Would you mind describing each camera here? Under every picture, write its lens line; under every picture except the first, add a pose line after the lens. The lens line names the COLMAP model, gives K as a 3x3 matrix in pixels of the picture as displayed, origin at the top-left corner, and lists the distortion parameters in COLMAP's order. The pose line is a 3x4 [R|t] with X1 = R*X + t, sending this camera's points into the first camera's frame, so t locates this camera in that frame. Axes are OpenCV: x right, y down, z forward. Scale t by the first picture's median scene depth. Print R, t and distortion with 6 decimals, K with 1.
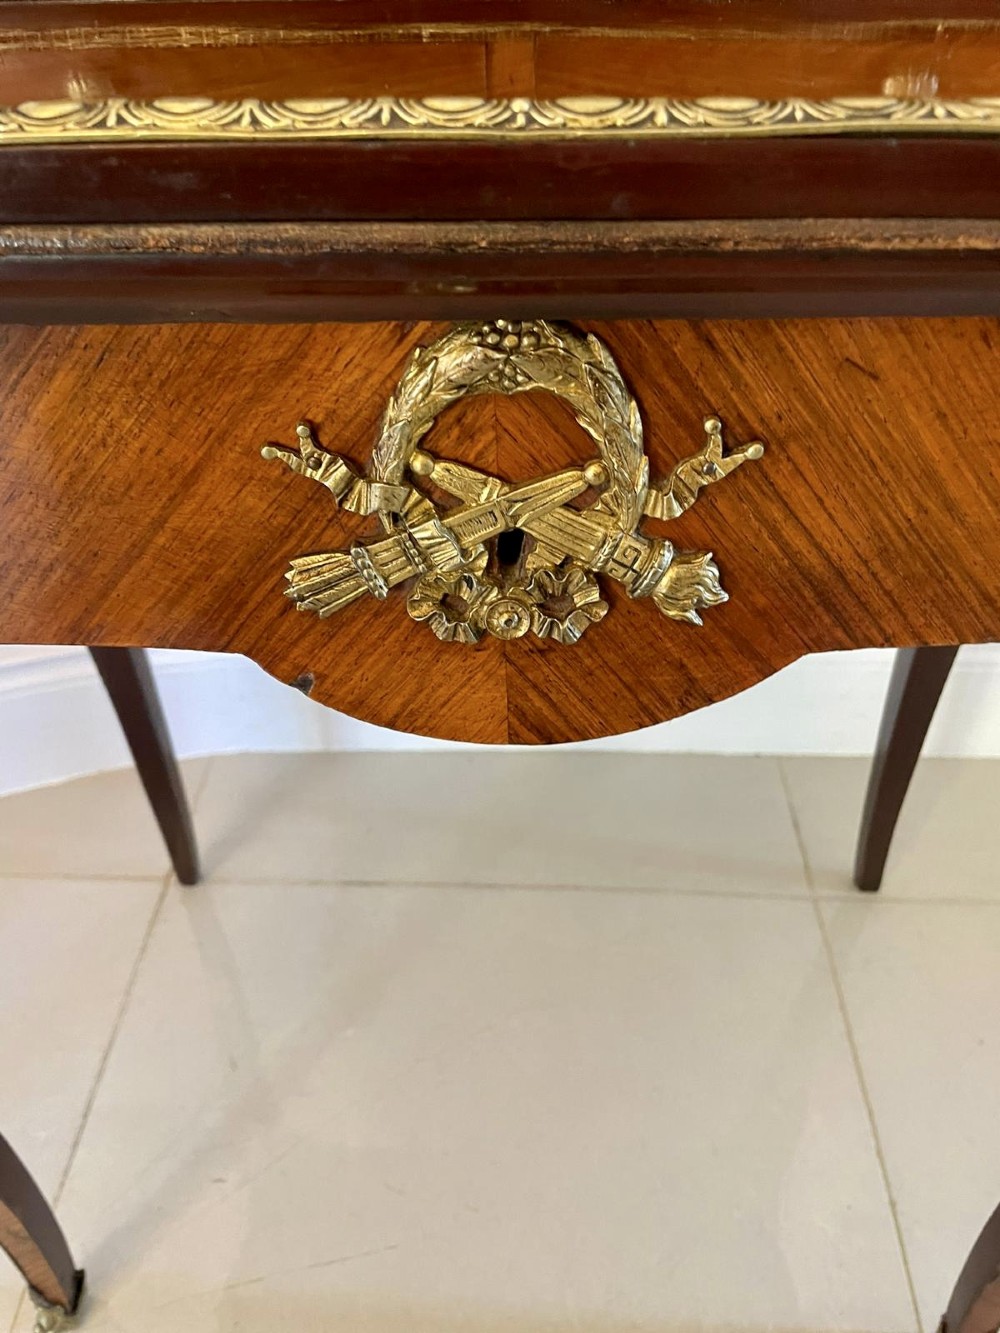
lens RADIAL K [[1009.3, 0, 491.0], [0, 1009.3, 682.4], [0, 0, 1]] dist [0.084380, -0.117488]
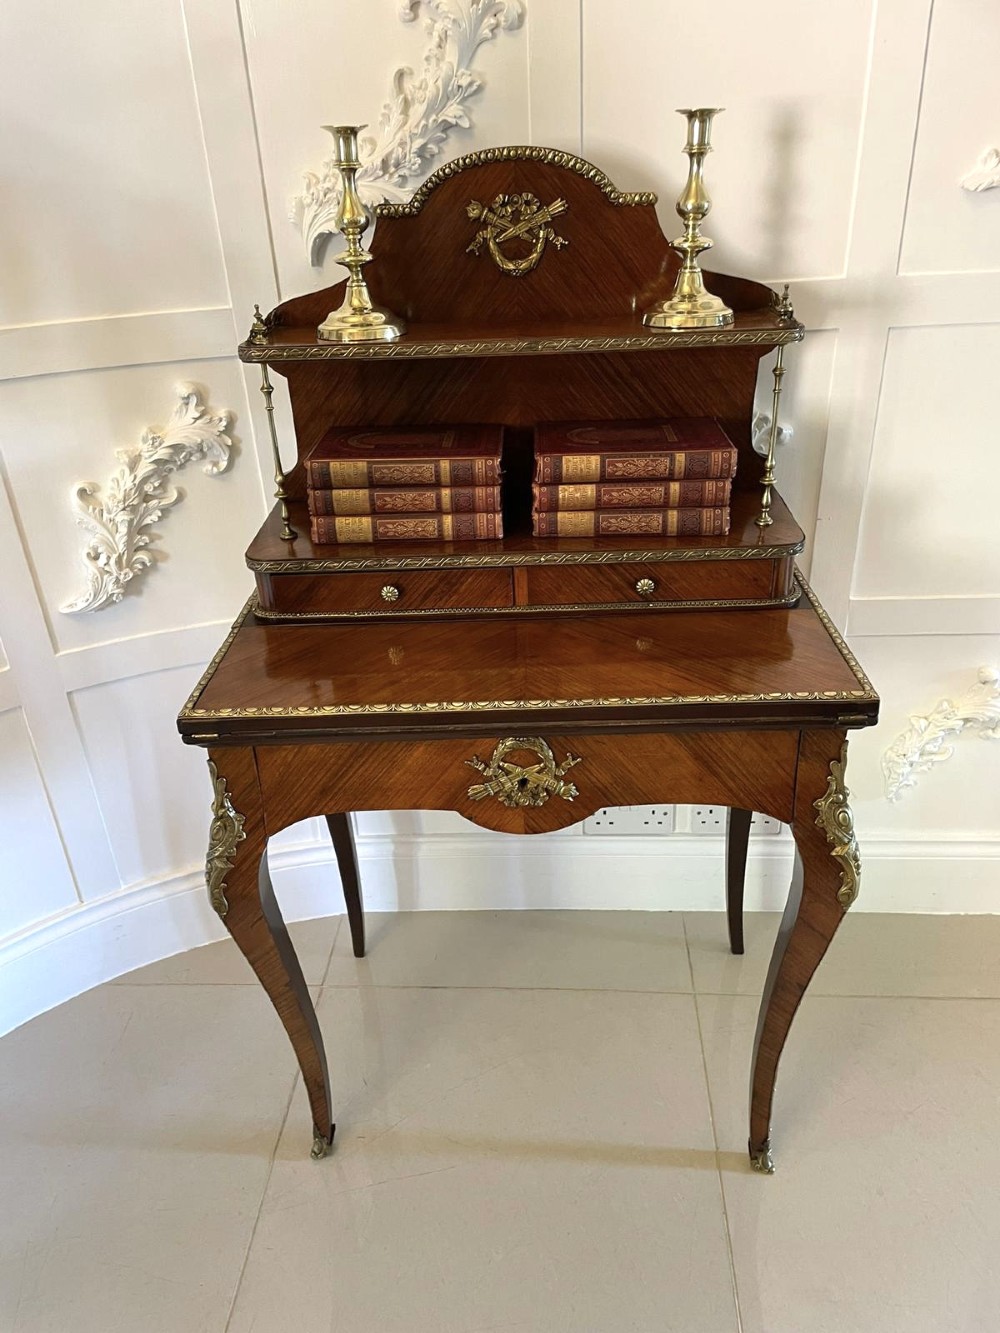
lens RADIAL K [[1009.3, 0, 491.0], [0, 1009.3, 682.4], [0, 0, 1]] dist [0.084380, -0.117488]
pose [[0.998634, -0.023498, -0.046678, 0.087813], [0.014451, 0.982547, -0.185451, 0.224242], [0.050221, 0.184523, 0.981544, -3.092395]]
